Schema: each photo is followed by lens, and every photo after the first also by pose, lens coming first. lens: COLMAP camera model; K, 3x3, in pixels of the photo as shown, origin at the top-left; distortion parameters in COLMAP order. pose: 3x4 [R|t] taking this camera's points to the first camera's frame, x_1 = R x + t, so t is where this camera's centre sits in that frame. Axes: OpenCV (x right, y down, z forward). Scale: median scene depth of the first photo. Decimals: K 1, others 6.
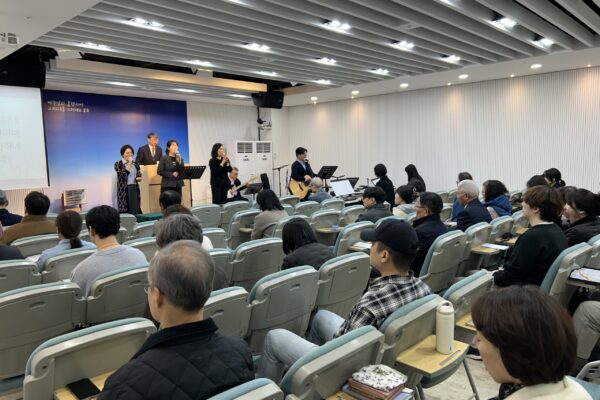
lens RADIAL K [[440.6, 0, 300.0], [0, 440.6, 200.0], [0, 0, 1]] dist [-0.002398, -0.007504]
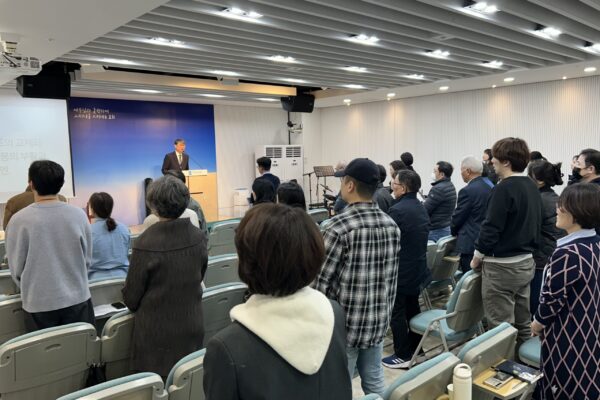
lens RADIAL K [[469.8, 0, 300.0], [0, 469.8, 200.0], [0, 0, 1]] dist [0.009338, 0.001714]
pose [[0.996936, 0.005929, -0.077993, 0.015409], [-0.005590, 0.999974, 0.004565, -0.030519], [0.078018, -0.004115, 0.996943, -0.011974]]
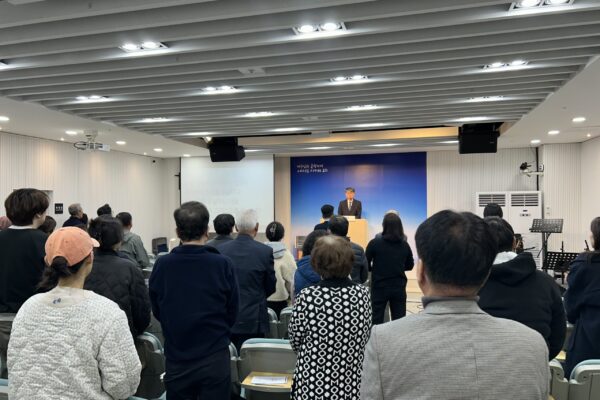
lens RADIAL K [[440.6, 0, 300.0], [0, 440.6, 200.0], [0, 0, 1]] dist [-0.002398, -0.007504]
pose [[0.513198, 0.006008, -0.858249, 0.575234], [-0.086193, 0.995281, -0.044573, -0.074930], [0.853931, 0.096850, 0.511294, 0.395838]]
